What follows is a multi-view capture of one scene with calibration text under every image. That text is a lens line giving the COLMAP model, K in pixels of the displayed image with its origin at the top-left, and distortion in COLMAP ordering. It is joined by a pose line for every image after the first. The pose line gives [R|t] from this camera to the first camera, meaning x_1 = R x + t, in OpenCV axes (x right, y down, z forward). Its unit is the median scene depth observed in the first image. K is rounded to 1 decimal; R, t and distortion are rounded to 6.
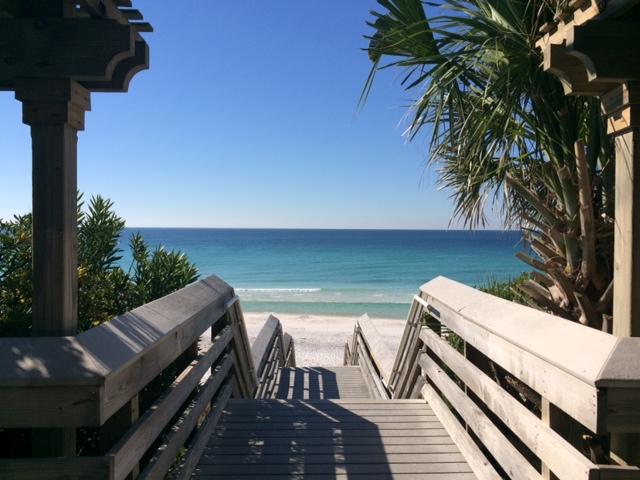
lens RADIAL K [[559.3, 0, 318.9], [0, 559.3, 239.7], [0, 0, 1]] dist [-0.008057, -0.002979]
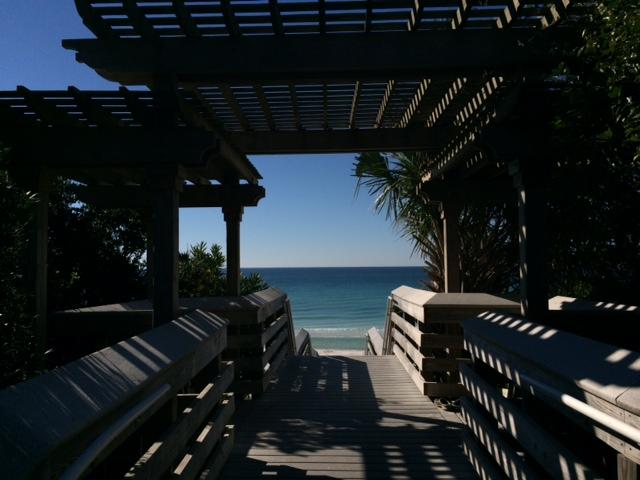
lens RADIAL K [[559.3, 0, 319.2], [0, 559.3, 240.4], [0, 0, 1]] dist [-0.008057, -0.002979]
pose [[0.999113, -0.017724, -0.038209, 0.032214], [0.015222, 0.997782, -0.064799, 0.049051], [0.039272, 0.064160, 0.997167, -1.117435]]
